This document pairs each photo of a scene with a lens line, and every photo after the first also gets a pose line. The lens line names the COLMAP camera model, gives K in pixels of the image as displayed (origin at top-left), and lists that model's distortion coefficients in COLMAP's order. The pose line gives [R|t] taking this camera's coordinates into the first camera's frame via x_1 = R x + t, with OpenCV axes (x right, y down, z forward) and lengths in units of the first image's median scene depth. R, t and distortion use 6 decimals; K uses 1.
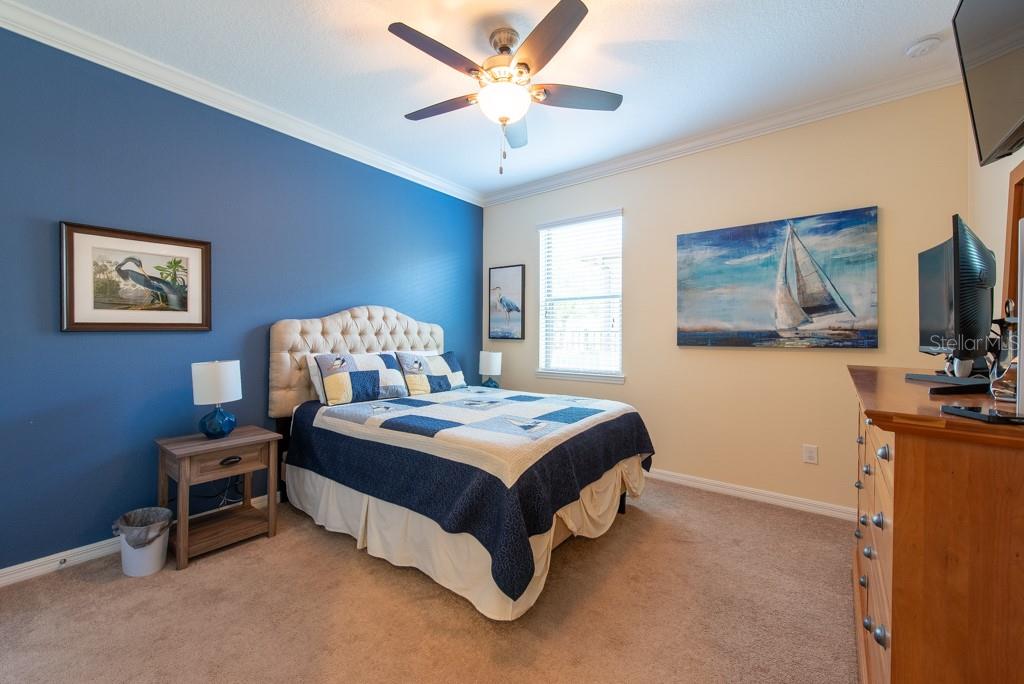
lens RADIAL K [[402.7, 0, 510.8], [0, 402.7, 337.5], [0, 0, 1]] dist [0.015421, -0.003838]
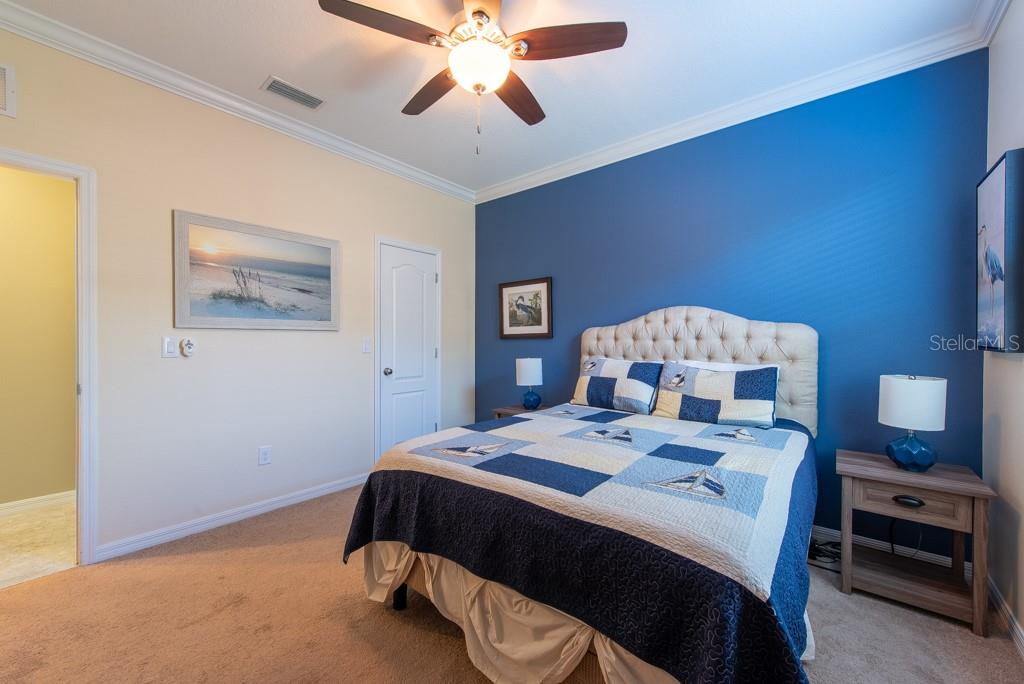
lens RADIAL K [[402.7, 0, 505.1], [0, 402.7, 338.6], [0, 0, 1]] dist [0.015421, -0.003838]
pose [[-0.041448, -0.017104, -0.998994, 0.568770], [-0.014117, 0.999764, -0.016532, 0.009318], [0.999041, 0.013418, -0.041680, 0.742091]]
